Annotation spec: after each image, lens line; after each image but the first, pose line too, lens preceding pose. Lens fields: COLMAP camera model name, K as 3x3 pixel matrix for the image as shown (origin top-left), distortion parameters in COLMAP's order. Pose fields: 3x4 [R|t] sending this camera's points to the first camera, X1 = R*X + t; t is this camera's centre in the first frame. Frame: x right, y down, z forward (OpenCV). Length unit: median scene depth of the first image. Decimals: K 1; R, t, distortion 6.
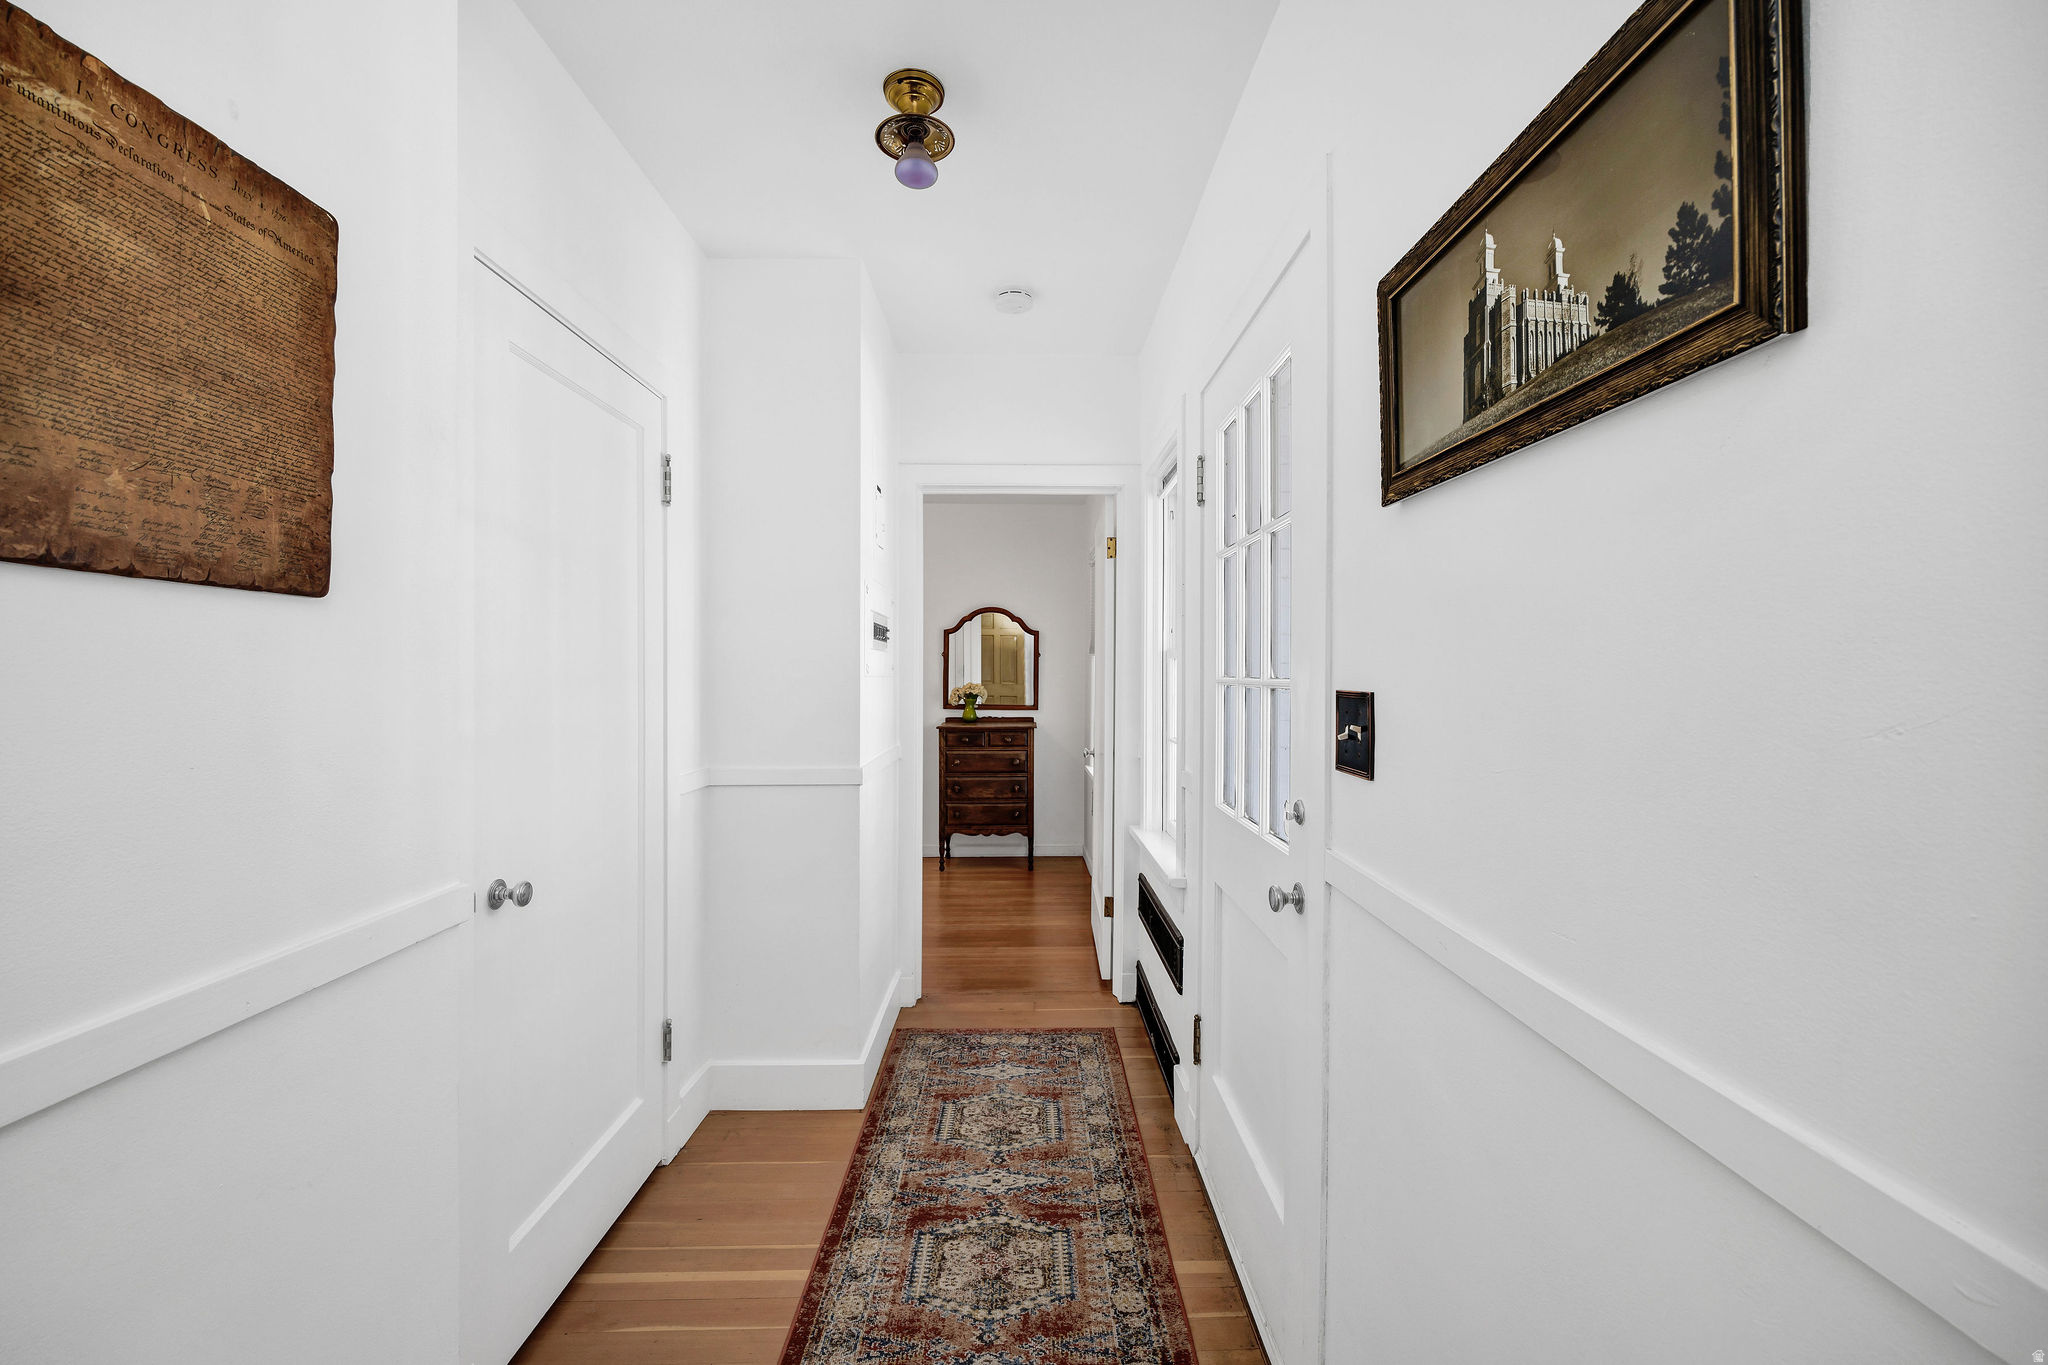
lens RADIAL K [[855.4, 0, 1025.6], [0, 855.4, 672.0], [0, 0, 1]] dist [-0.001786, -0.000087]
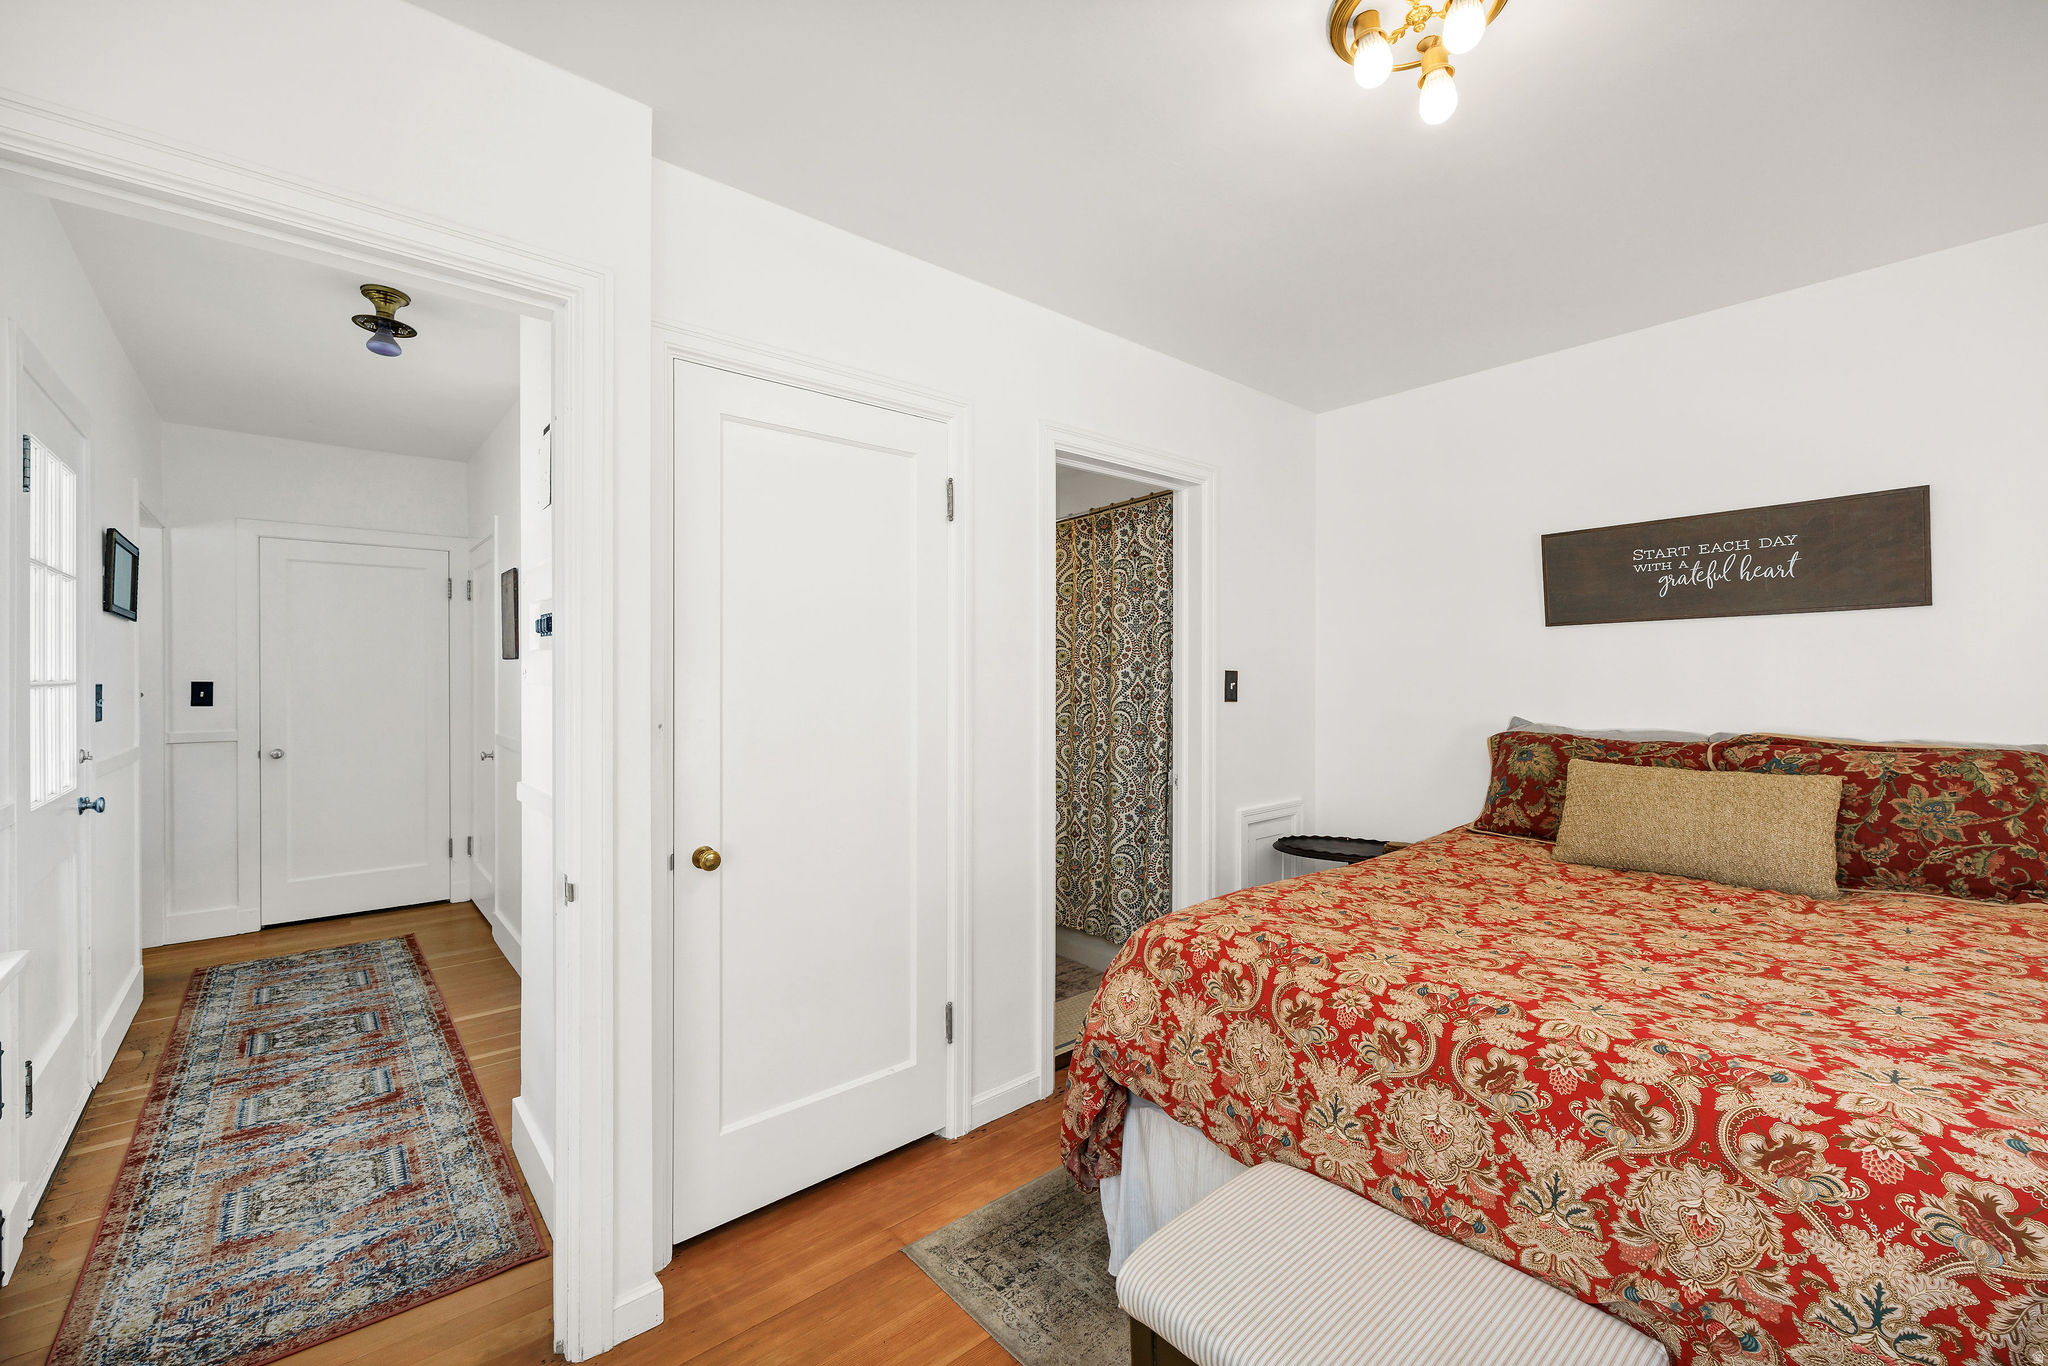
lens RADIAL K [[855.4, 0, 1021.0], [0, 855.4, 668.8], [0, 0, 1]] dist [-0.001786, -0.000087]
pose [[-0.768701, -0.015056, -0.639431, -0.007345], [-0.012366, 0.999886, -0.008677, -0.000713], [0.639489, 0.001237, -0.768799, 1.001604]]
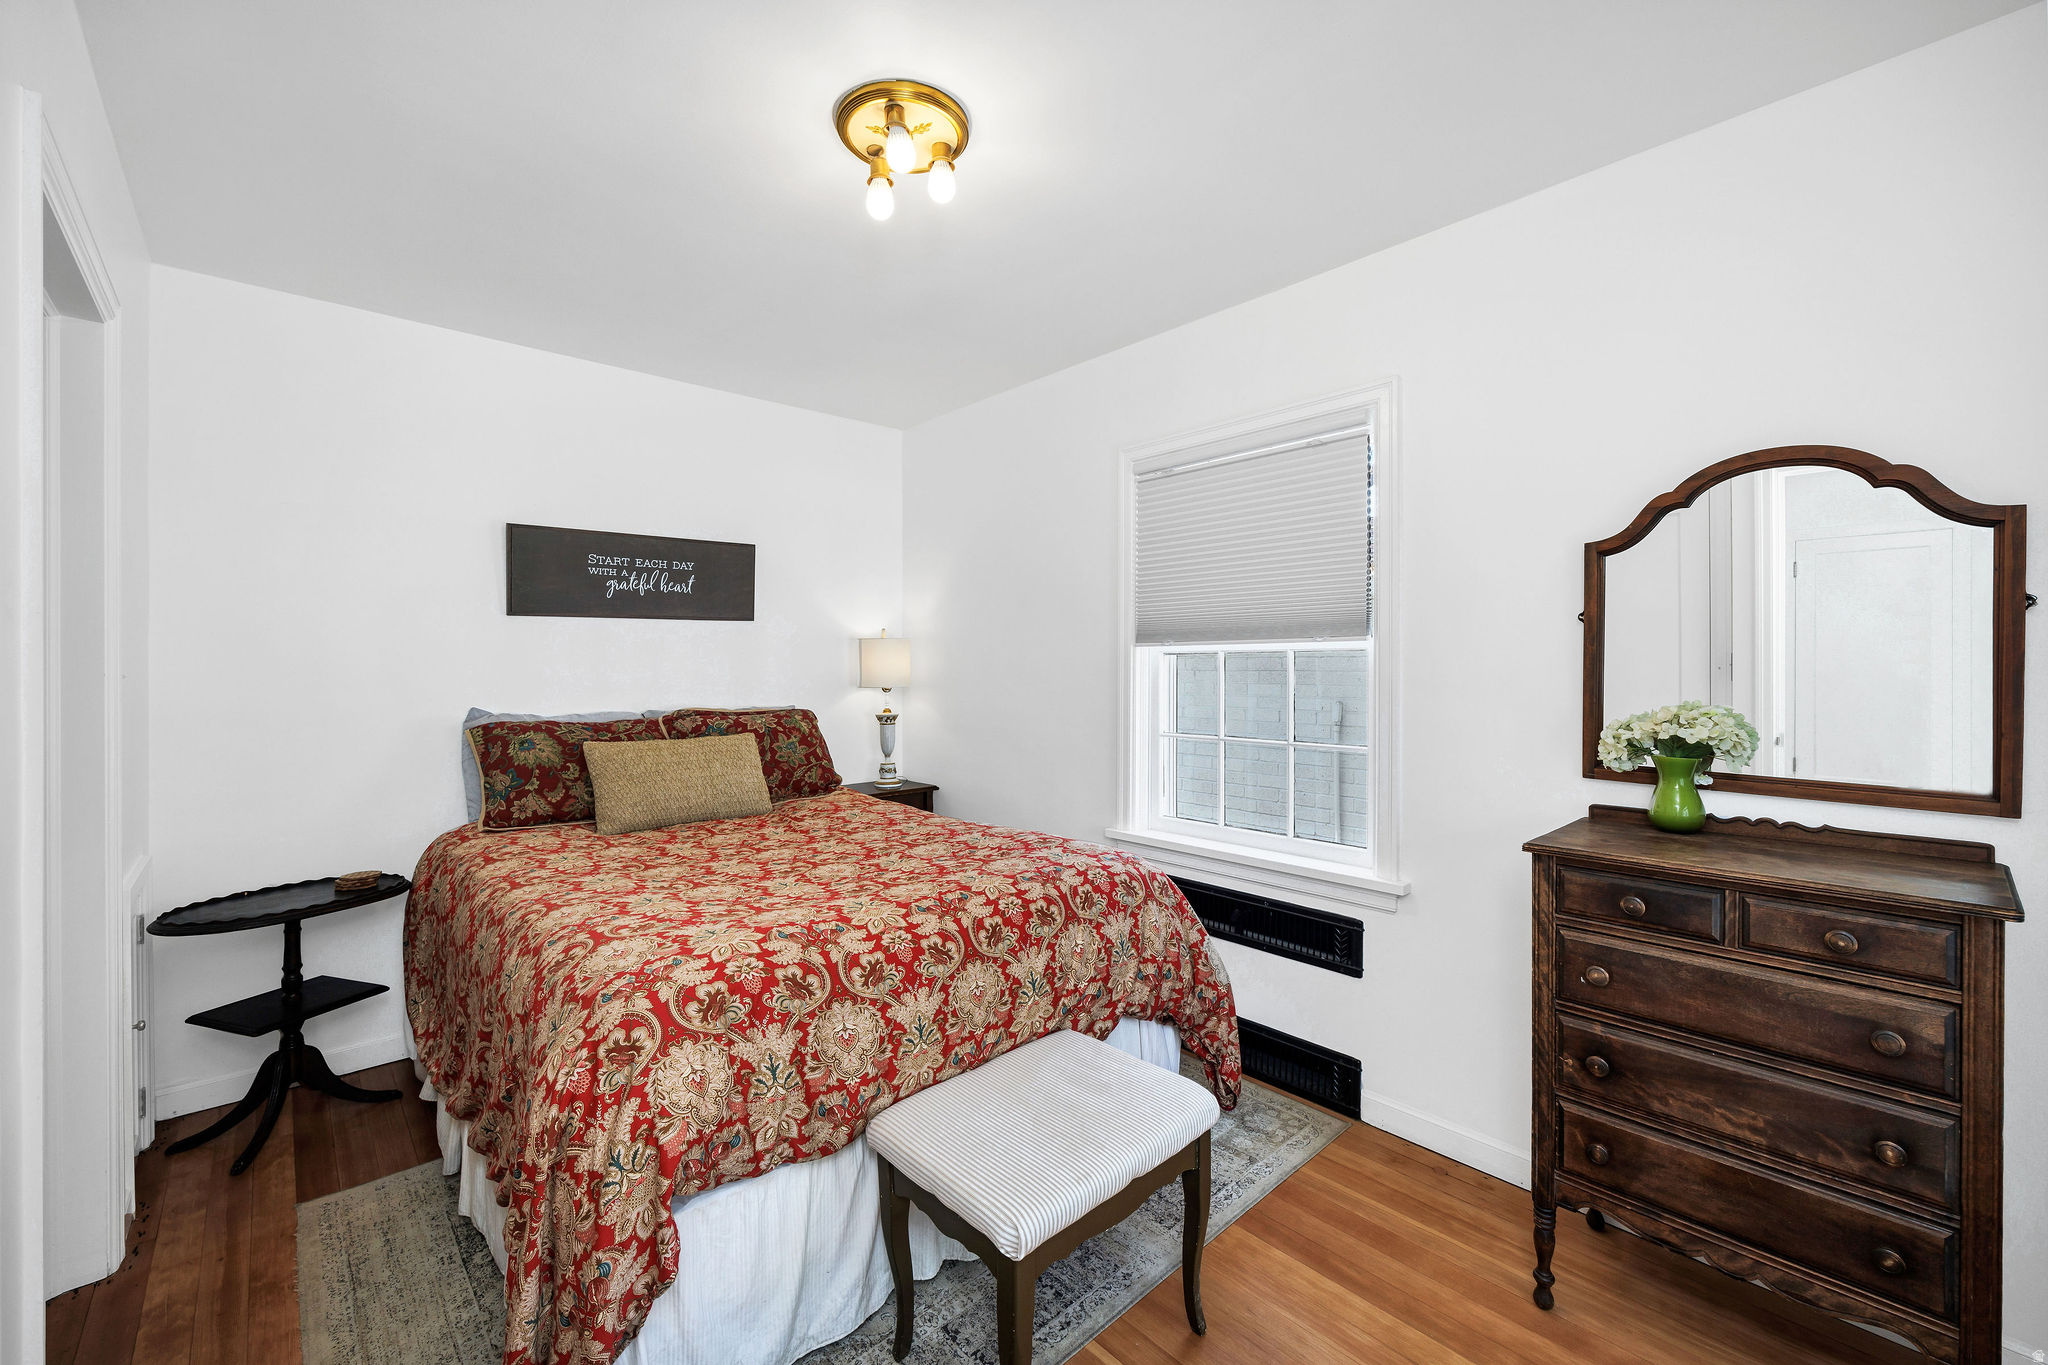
lens RADIAL K [[855.4, 0, 986.9], [0, 855.4, 683.2], [0, 0, 1]] dist [-0.001786, -0.000087]
pose [[0.674123, 0.003362, -0.738612, -0.005487], [-0.000121, 0.999990, 0.004442, 0.004278], [0.738620, -0.002905, 0.674116, 0.649742]]
